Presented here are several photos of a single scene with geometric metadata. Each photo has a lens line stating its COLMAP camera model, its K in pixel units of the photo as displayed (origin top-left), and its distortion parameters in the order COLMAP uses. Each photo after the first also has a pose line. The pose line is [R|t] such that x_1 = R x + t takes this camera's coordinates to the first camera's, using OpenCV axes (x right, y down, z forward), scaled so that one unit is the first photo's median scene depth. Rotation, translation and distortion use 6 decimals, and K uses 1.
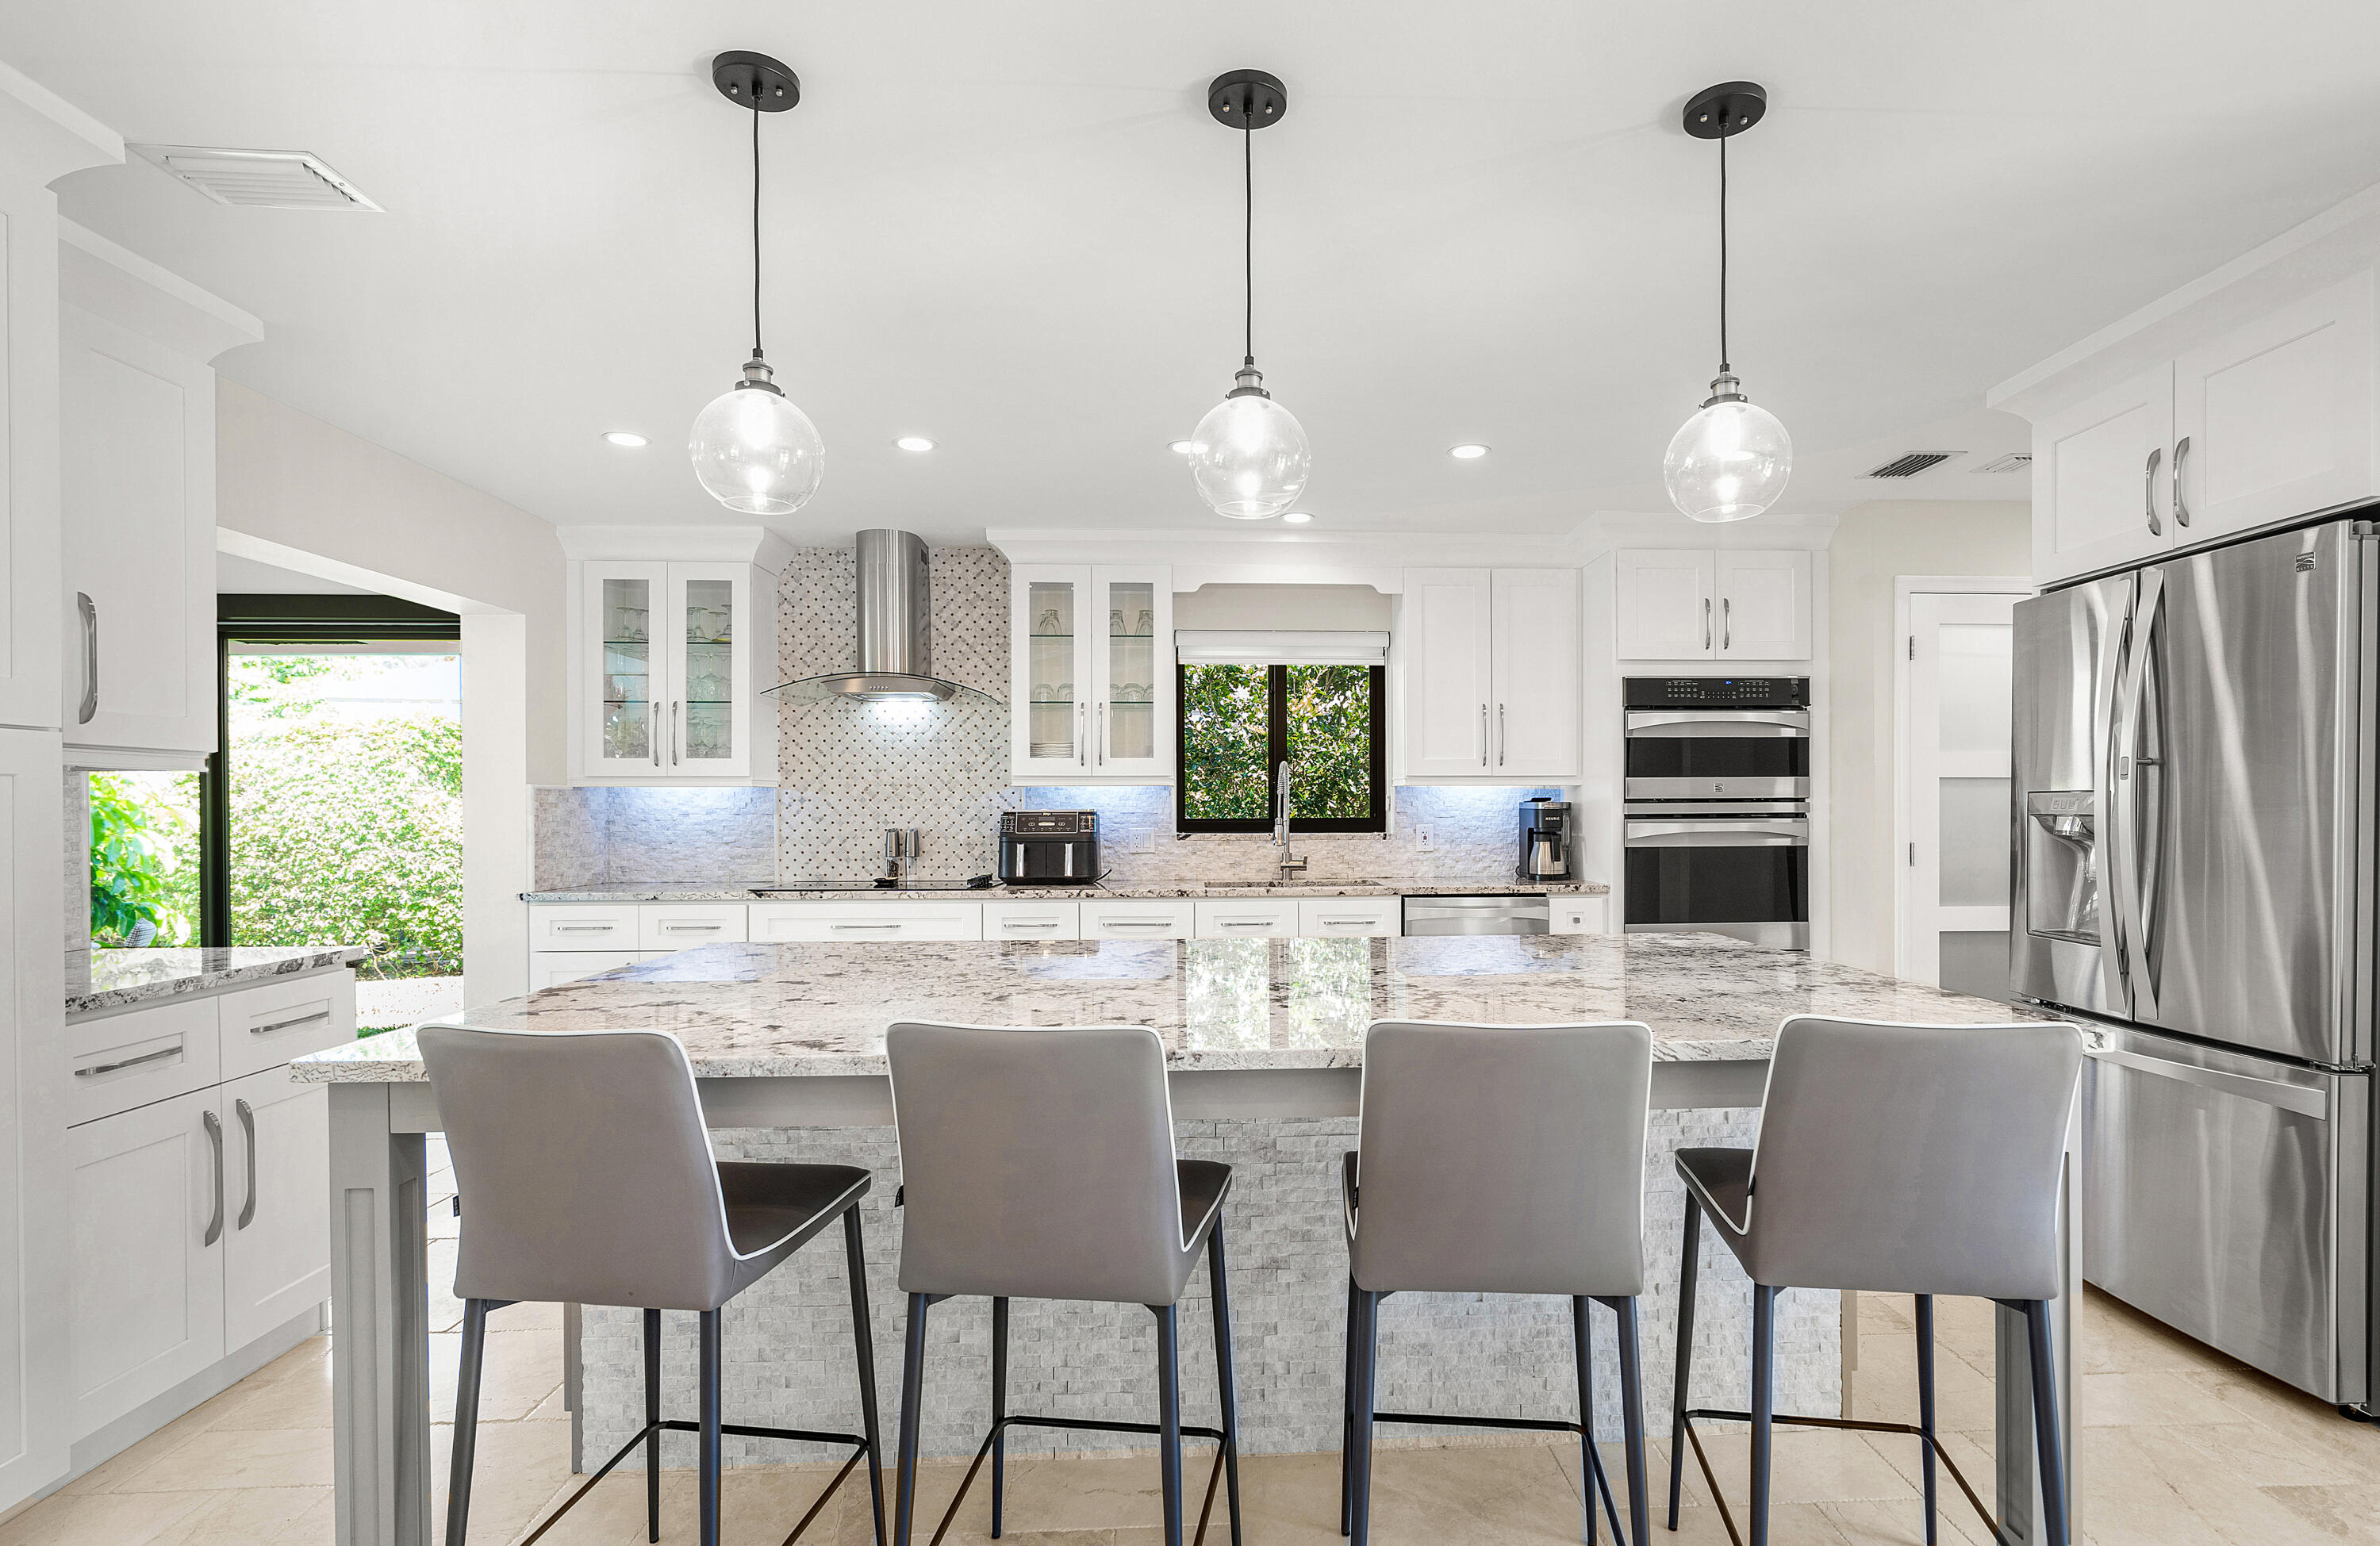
lens RADIAL K [[1103.0, 0, 1268.9], [0, 1103.0, 810.0], [0, 0, 1]] dist [-0.010112, 0.001065]
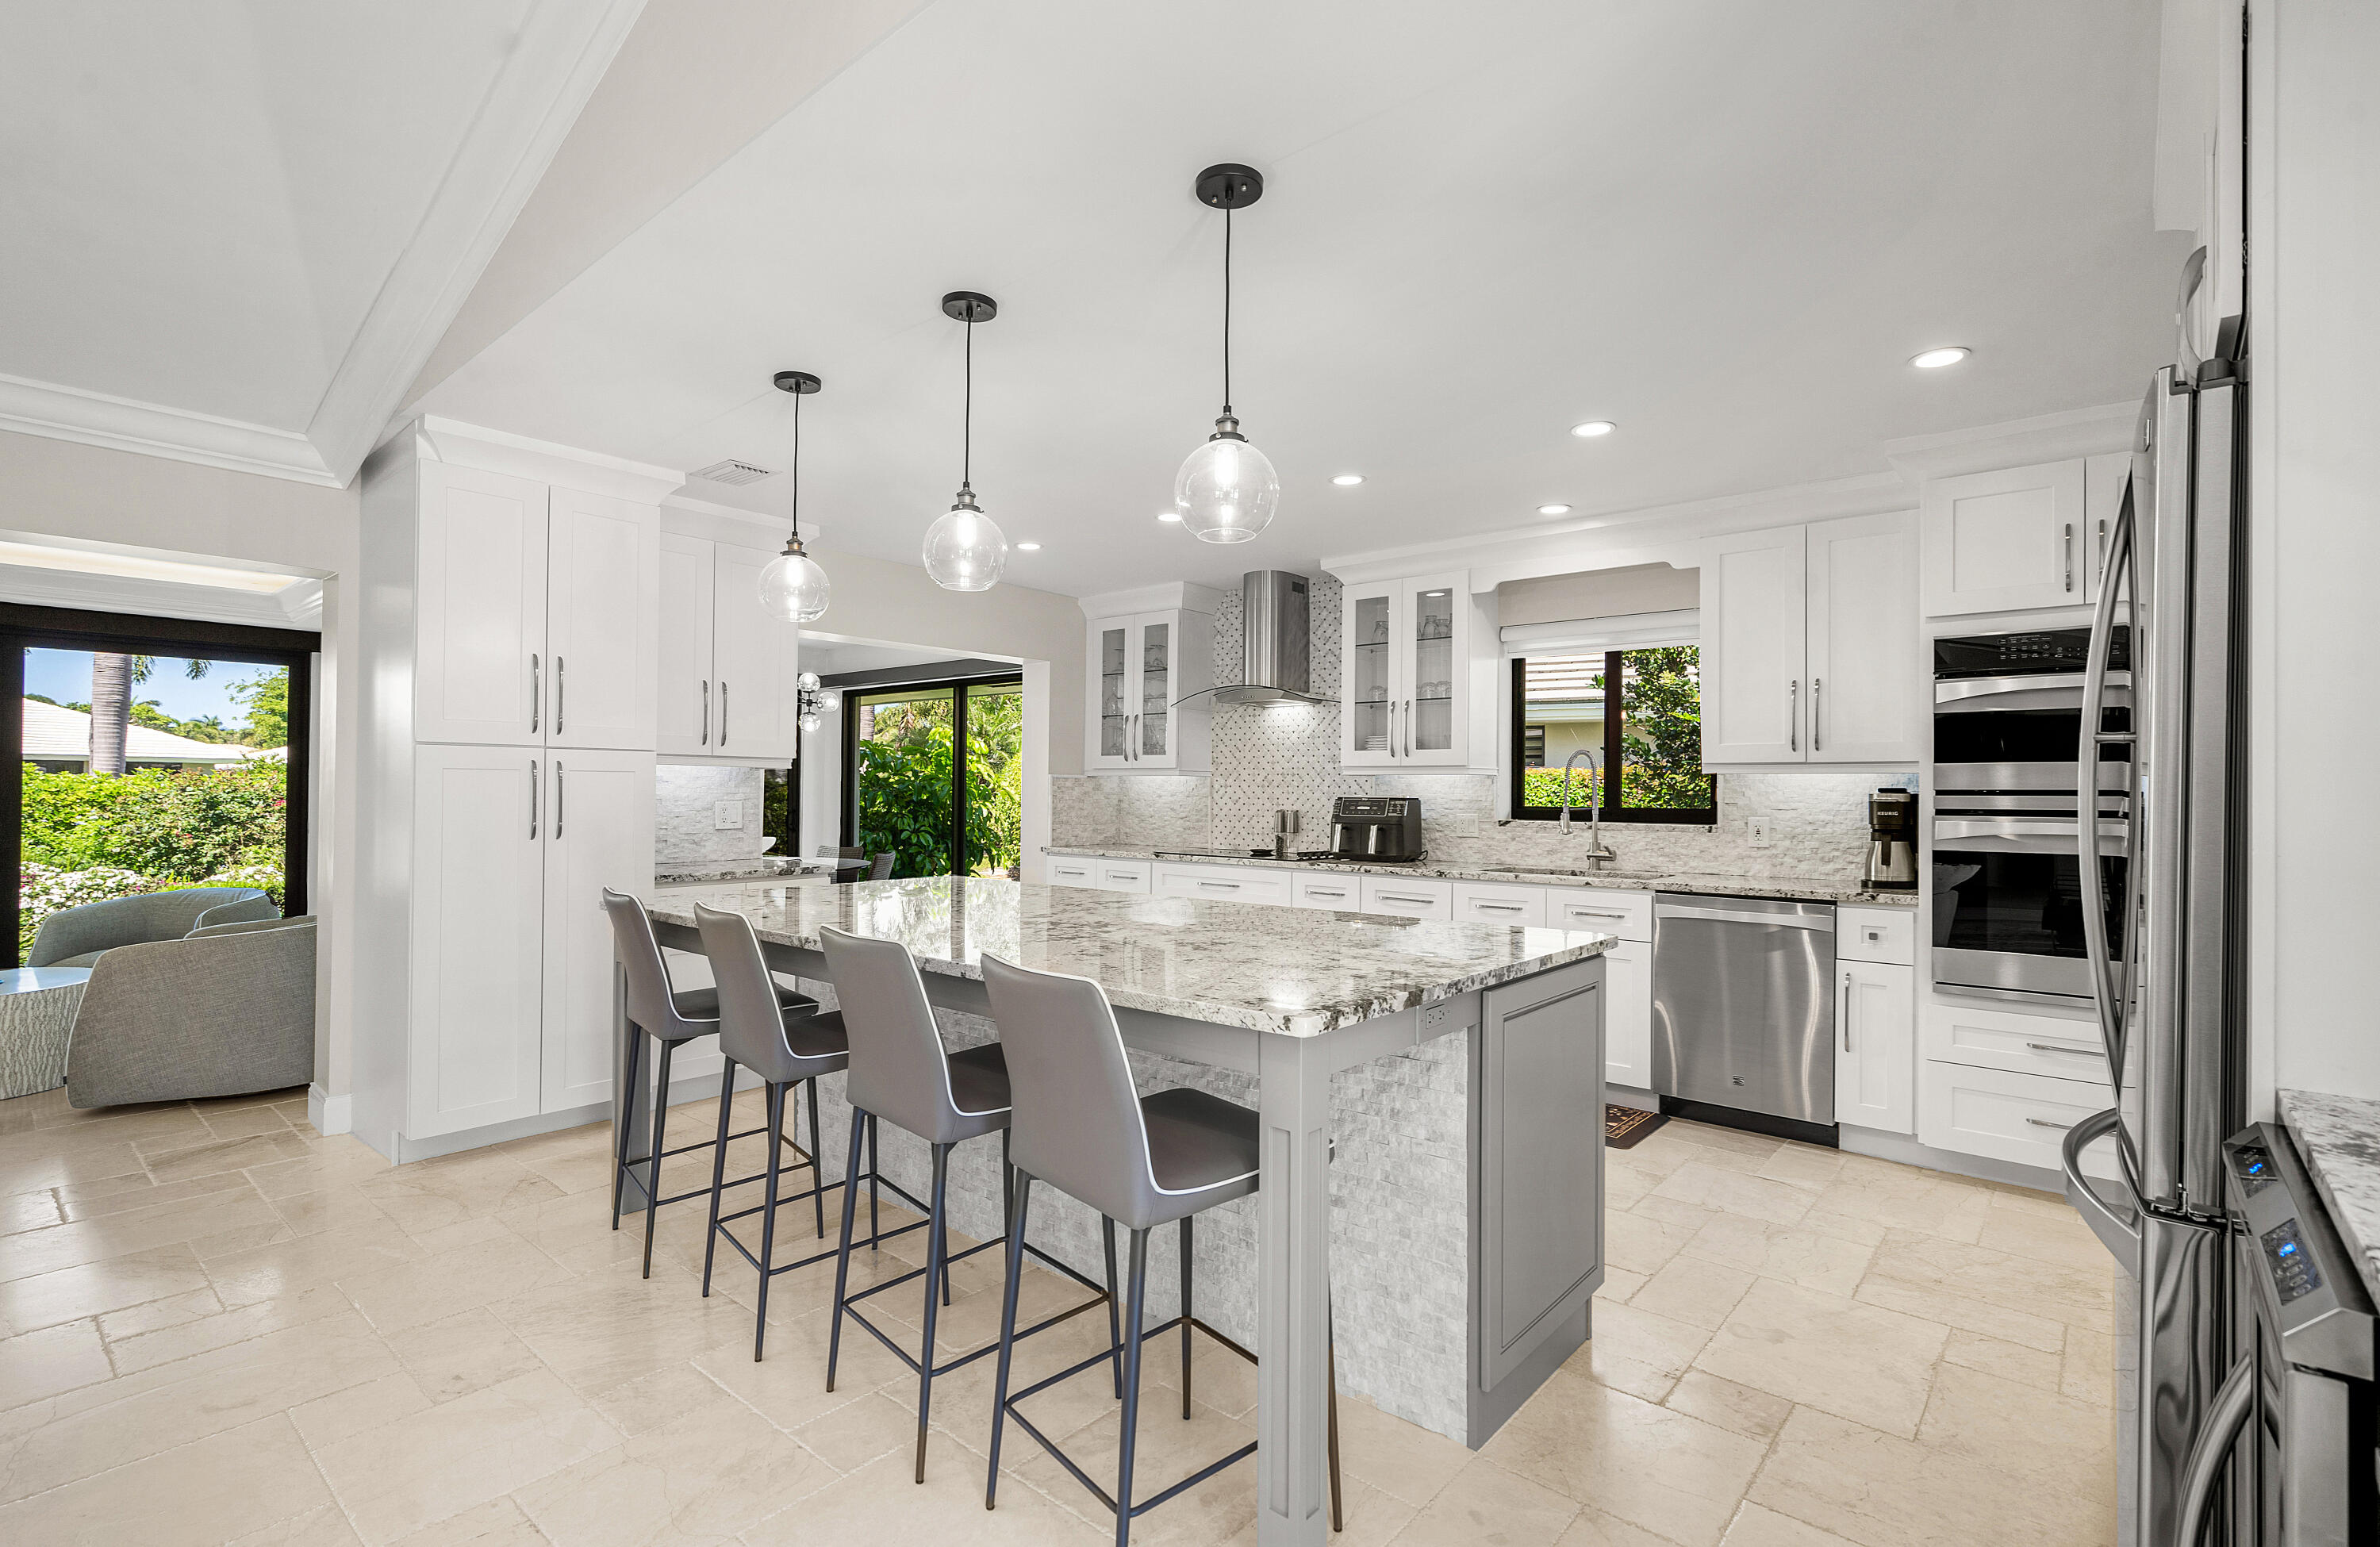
lens RADIAL K [[1103.1, 0, 1197.7], [0, 1103.1, 769.1], [0, 0, 1]] dist [-0.010112, 0.001065]
pose [[0.723187, -0.004904, -0.690634, 0.459039], [-0.013225, 0.999693, -0.020947, -0.001450], [0.690525, 0.024282, 0.722901, 0.045454]]
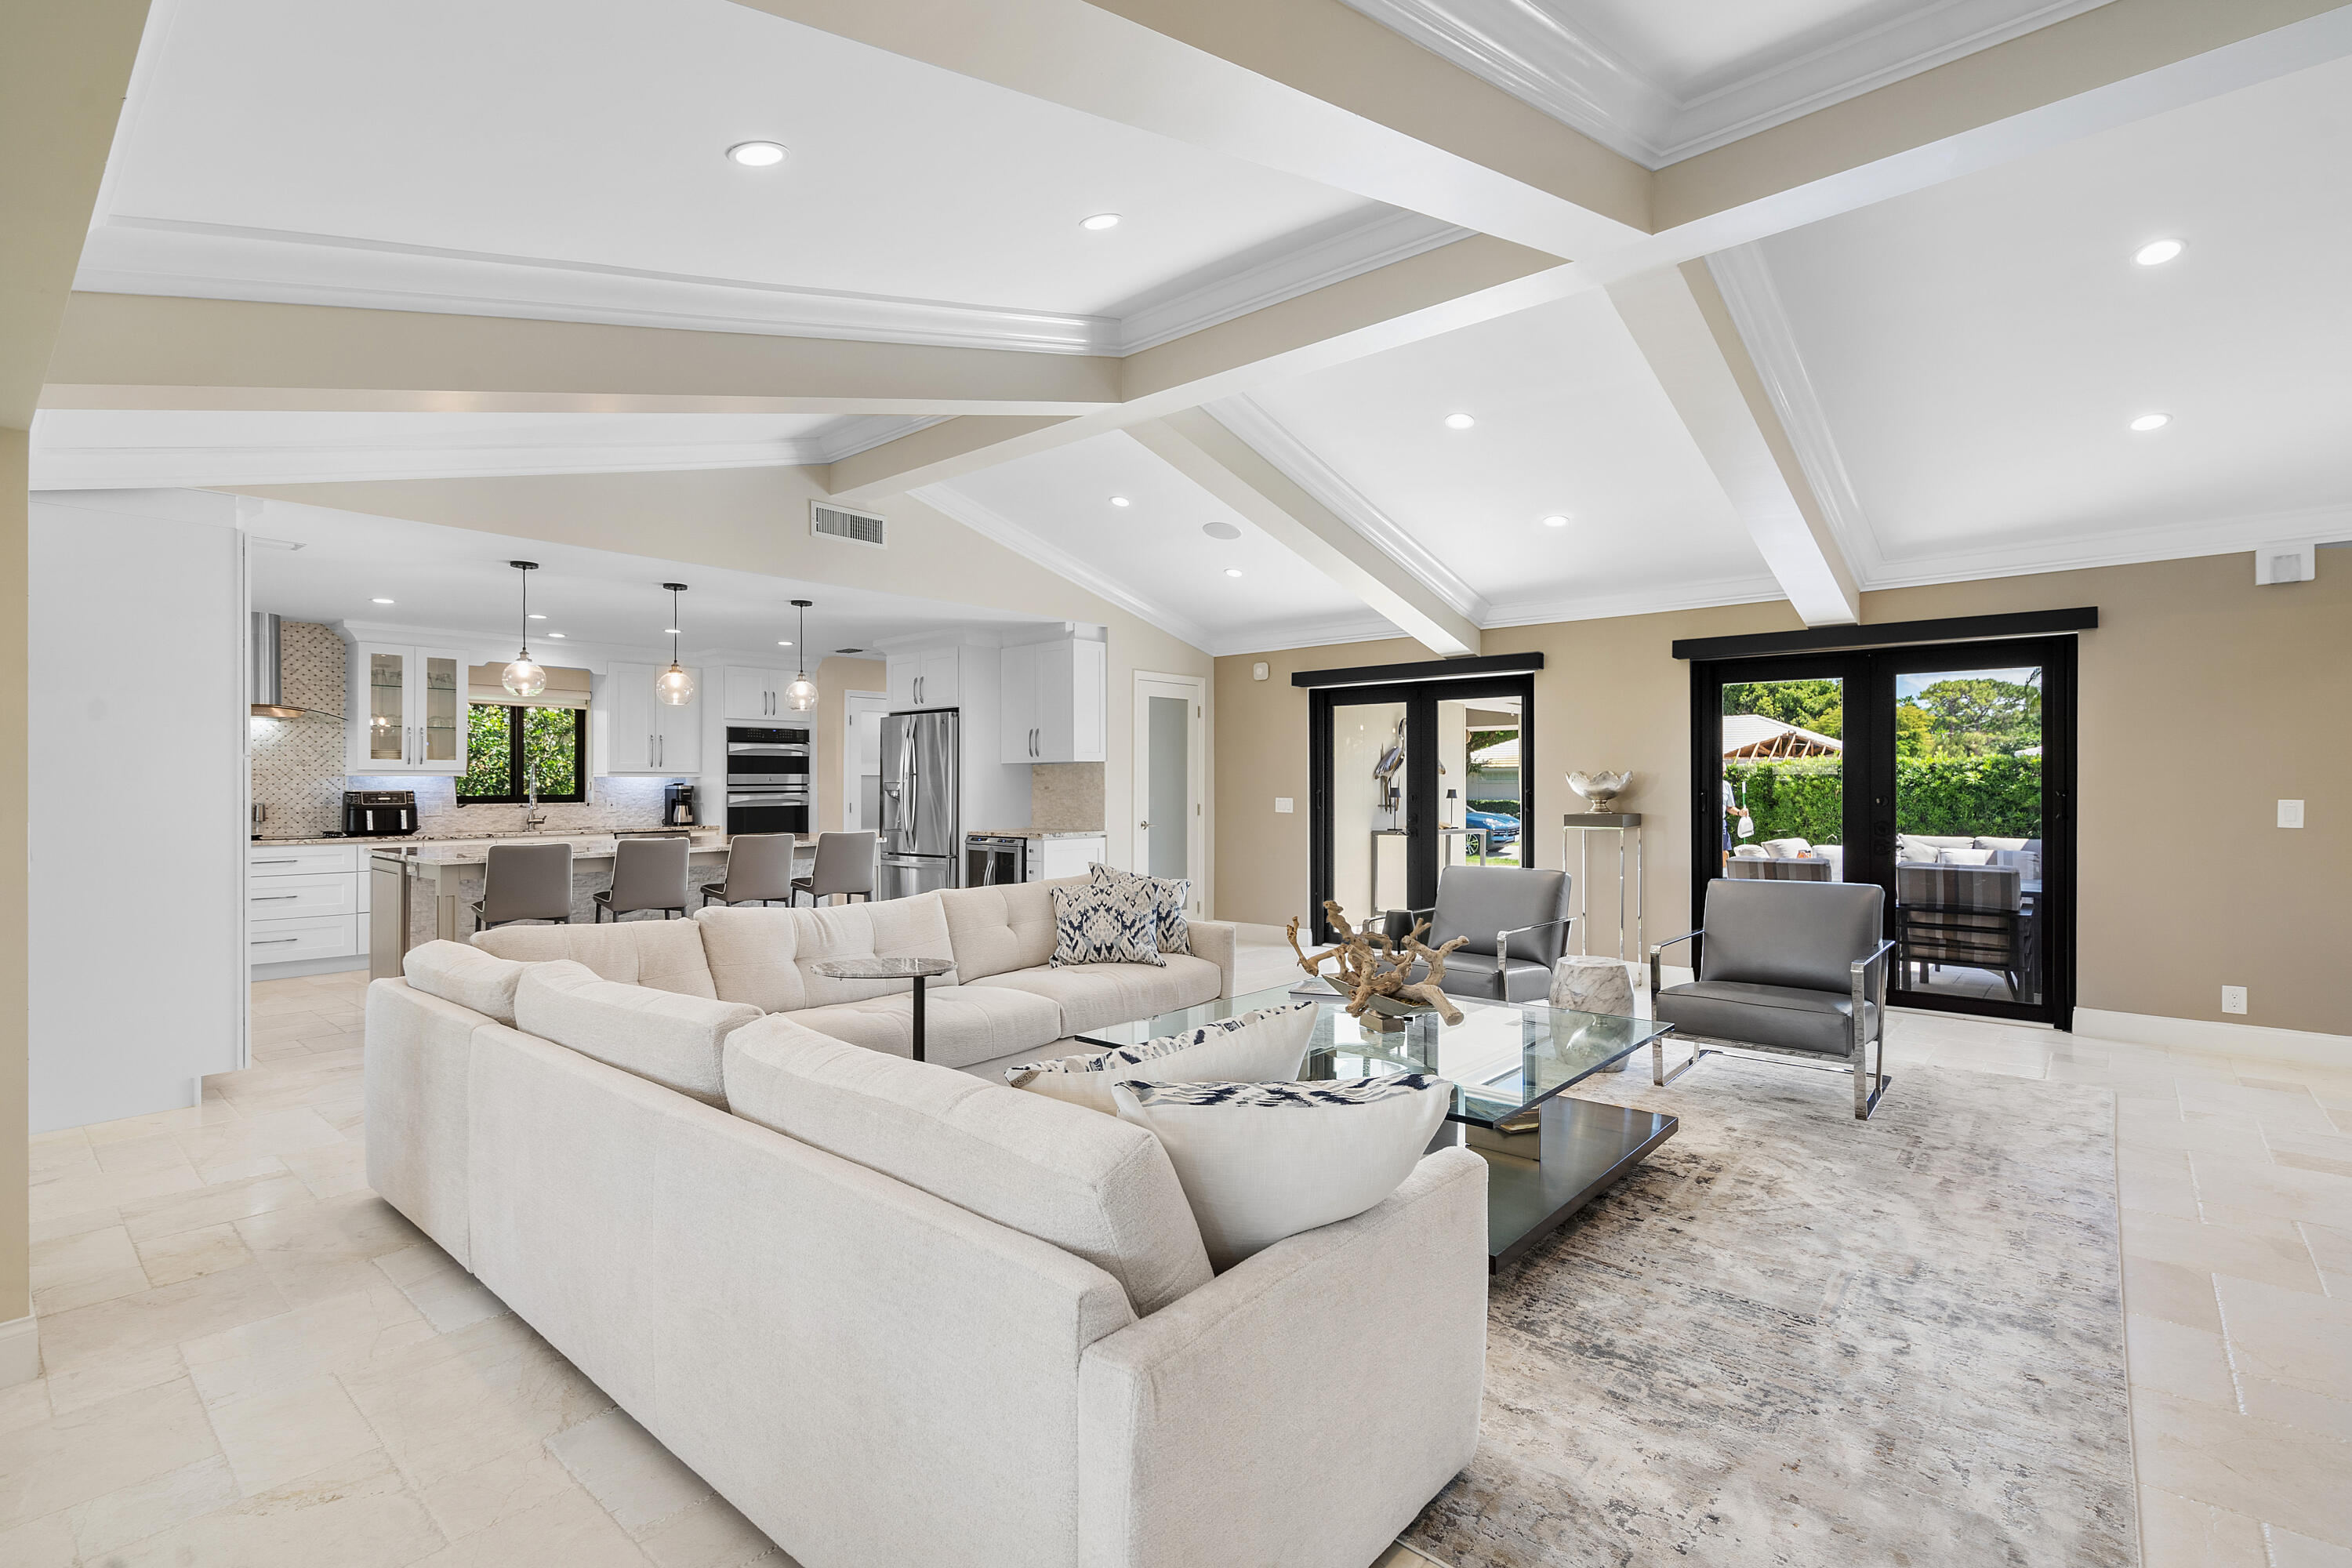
lens RADIAL K [[1074.2, 0, 1170.0], [0, 1074.2, 773.4], [0, 0, 1]] dist [-0.001076, -0.001237]
pose [[0.690040, 0.008018, 0.723727, -0.549372], [0.003932, 0.999882, -0.014826, 0.003135], [-0.723761, 0.013076, 0.689927, -0.978261]]
